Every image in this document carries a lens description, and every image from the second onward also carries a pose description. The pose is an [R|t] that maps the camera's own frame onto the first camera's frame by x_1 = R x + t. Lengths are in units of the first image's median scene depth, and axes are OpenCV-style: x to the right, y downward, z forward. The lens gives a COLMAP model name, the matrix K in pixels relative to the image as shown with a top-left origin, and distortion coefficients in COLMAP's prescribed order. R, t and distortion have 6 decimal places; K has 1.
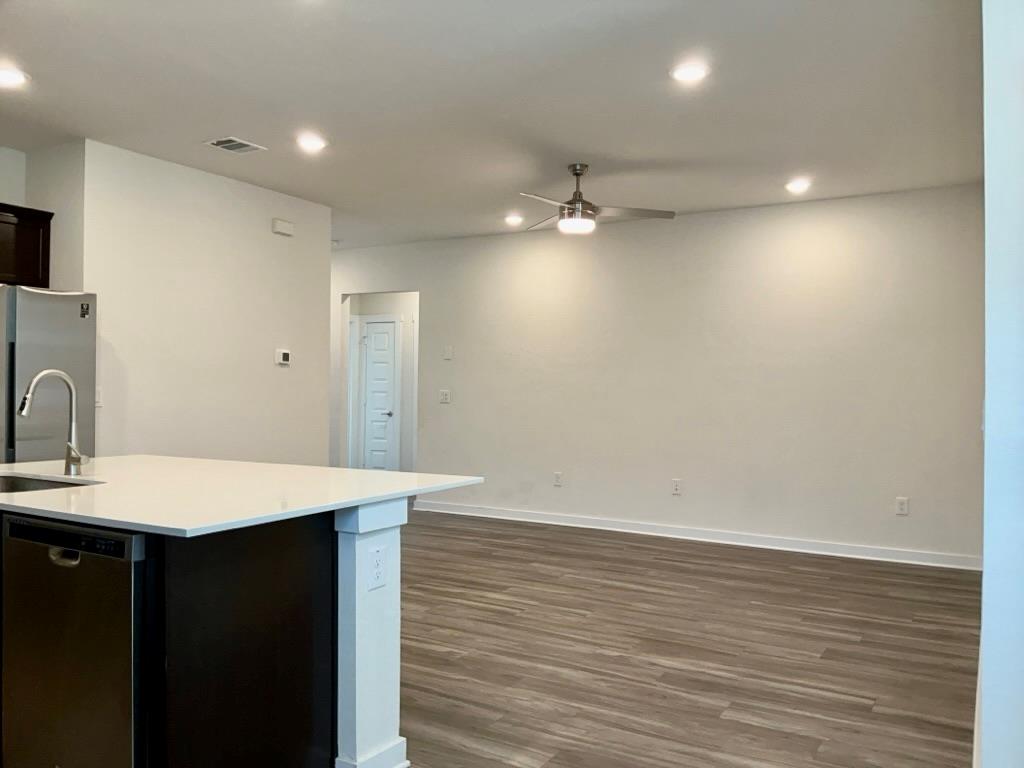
lens RADIAL K [[816.6, 0, 508.5], [0, 816.6, 383.0], [0, 0, 1]] dist [0.125877, -0.243080]
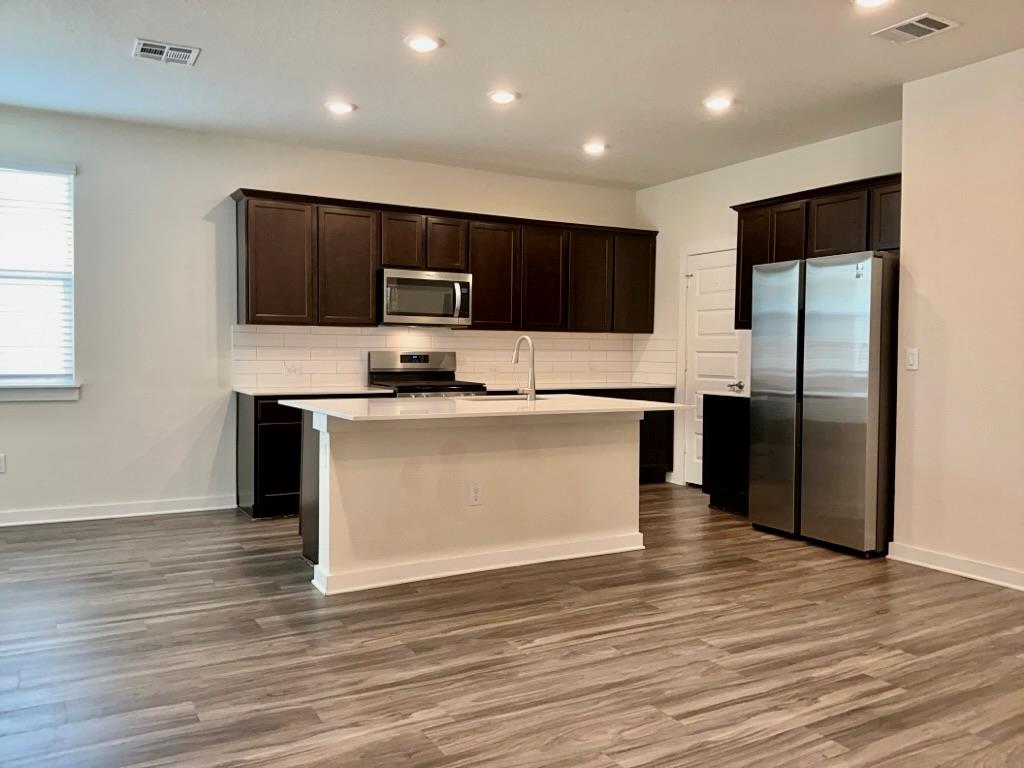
lens RADIAL K [[816.6, 0, 508.5], [0, 816.6, 383.0], [0, 0, 1]] dist [0.125877, -0.243080]
pose [[-0.501141, 0.014088, -0.865251, 0.698410], [-0.009711, 0.999713, 0.021902, 0.035167], [0.865311, 0.019379, -0.500860, 1.432964]]
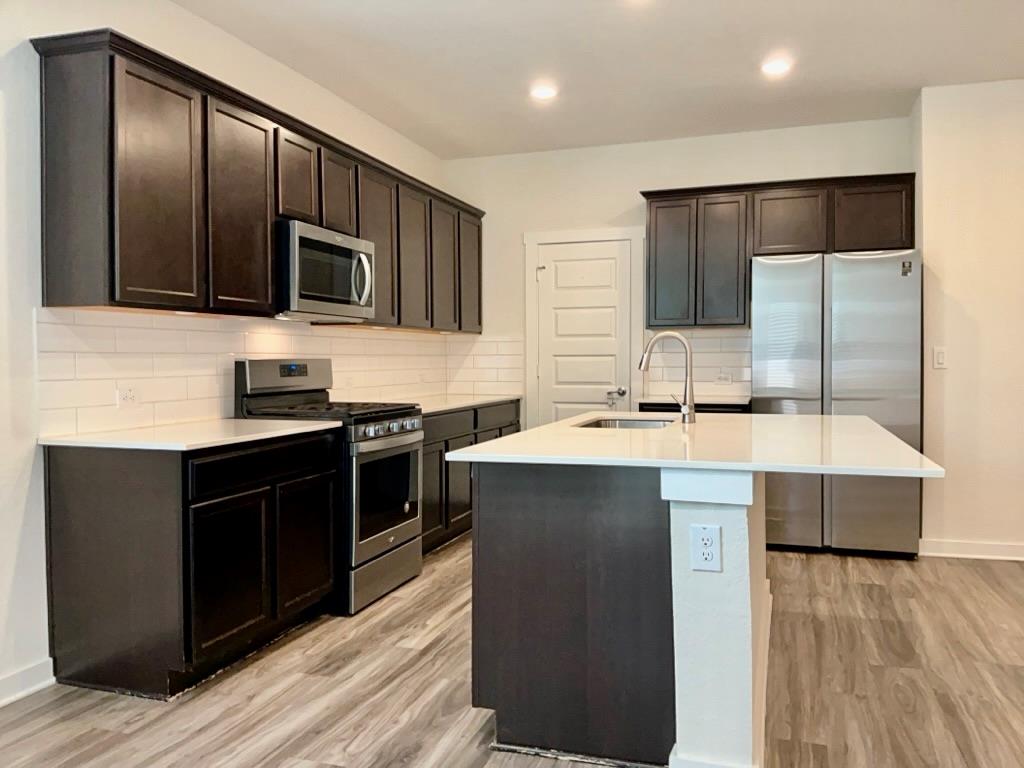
lens RADIAL K [[816.6, 0, 508.5], [0, 816.6, 383.0], [0, 0, 1]] dist [0.125877, -0.243080]
pose [[0.211252, 0.011887, -0.977359, 0.427980], [0.016484, 0.999741, 0.015722, 0.028173], [0.977293, -0.019432, 0.211001, 0.440189]]
